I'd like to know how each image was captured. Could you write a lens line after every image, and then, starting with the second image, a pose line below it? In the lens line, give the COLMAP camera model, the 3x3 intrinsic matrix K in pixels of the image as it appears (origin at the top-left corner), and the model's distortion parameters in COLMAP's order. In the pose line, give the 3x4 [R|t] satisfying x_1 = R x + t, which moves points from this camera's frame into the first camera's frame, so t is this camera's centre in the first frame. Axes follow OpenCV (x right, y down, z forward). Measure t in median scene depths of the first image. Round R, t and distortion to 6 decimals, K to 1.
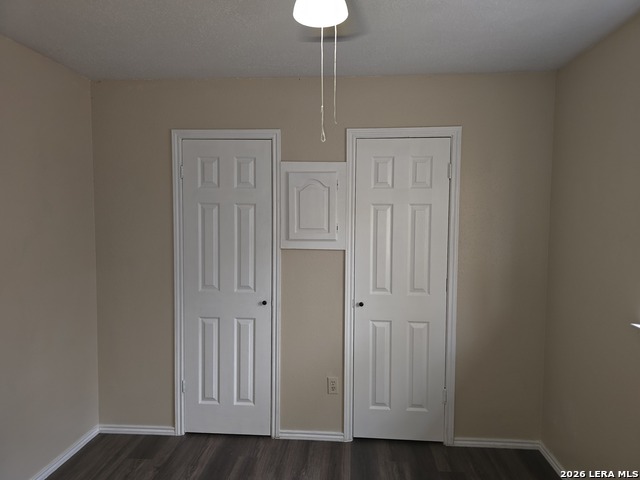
lens RADIAL K [[421.9, 0, 325.7], [0, 421.9, 244.4], [0, 0, 1]] dist [0.067977, -0.068127]
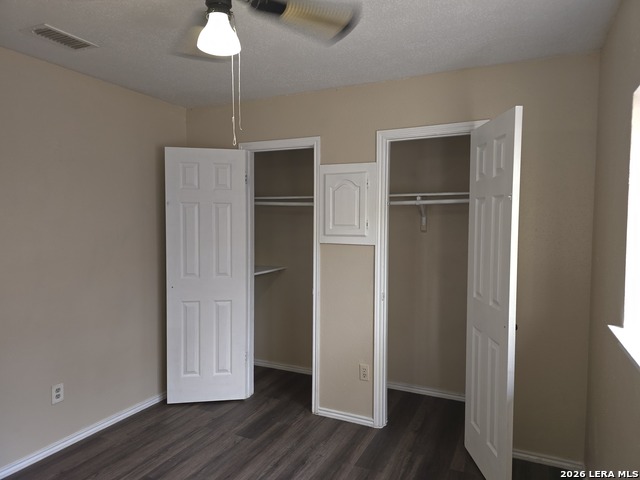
lens RADIAL K [[433.7, 0, 325.4], [0, 433.7, 239.9], [0, 0, 1]] dist [0.060472, -0.065030]
pose [[0.932300, 0.015631, -0.361349, 0.326259], [-0.019689, 0.999778, -0.007550, 0.010230], [0.361150, 0.014153, 0.932400, -0.059514]]
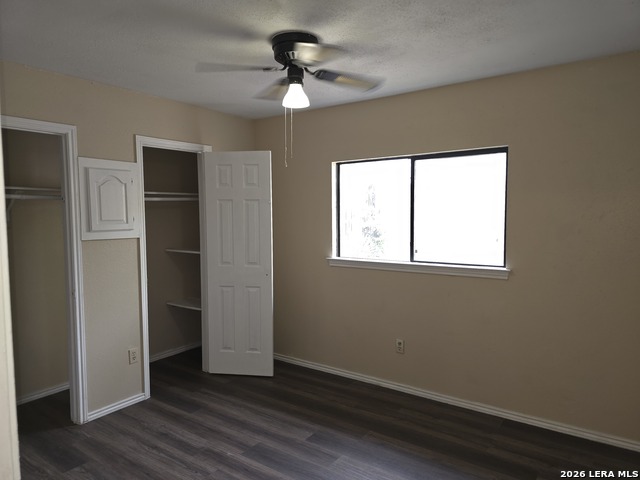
lens RADIAL K [[421.9, 0, 325.7], [0, 421.9, 244.4], [0, 0, 1]] dist [0.067977, -0.068127]
pose [[0.509823, -0.070474, 0.857388, -0.716492], [0.059920, 0.997127, 0.046330, 0.007335], [-0.858190, 0.027754, 0.512581, -0.056061]]
